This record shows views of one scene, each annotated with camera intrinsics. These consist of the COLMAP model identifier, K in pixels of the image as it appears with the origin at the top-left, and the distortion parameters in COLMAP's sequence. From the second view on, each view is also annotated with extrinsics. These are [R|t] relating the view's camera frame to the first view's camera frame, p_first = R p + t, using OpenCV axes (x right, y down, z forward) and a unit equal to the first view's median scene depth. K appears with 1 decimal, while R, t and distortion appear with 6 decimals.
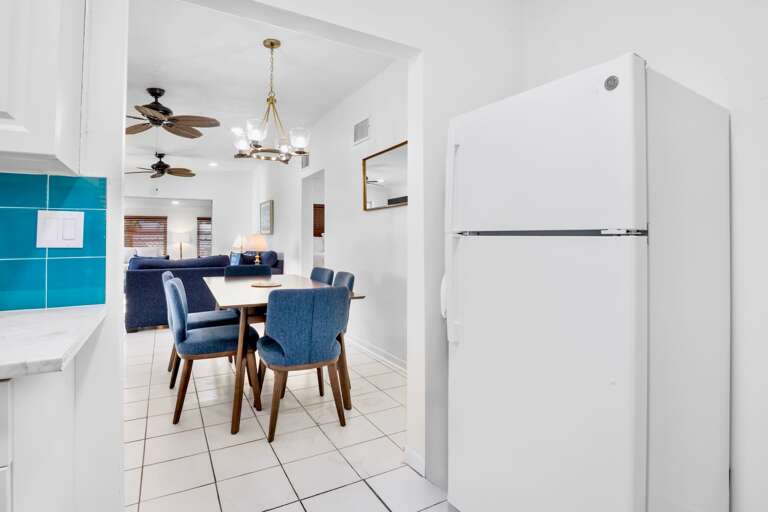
lens RADIAL K [[387.8, 0, 383.3], [0, 387.8, 231.7], [0, 0, 1]] dist [-0.033637, -0.000328]
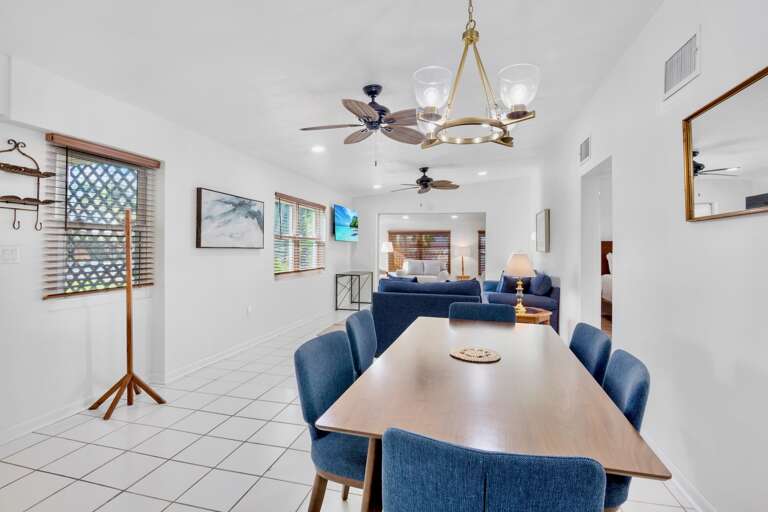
lens RADIAL K [[382.7, 0, 382.0], [0, 382.7, 245.0], [0, 0, 1]] dist [-0.017438, -0.000227]
pose [[0.730789, 0.003557, -0.682594, -0.003293], [0.002302, 0.999968, 0.007675, -0.025631], [0.682599, -0.007180, 0.730758, 0.332400]]
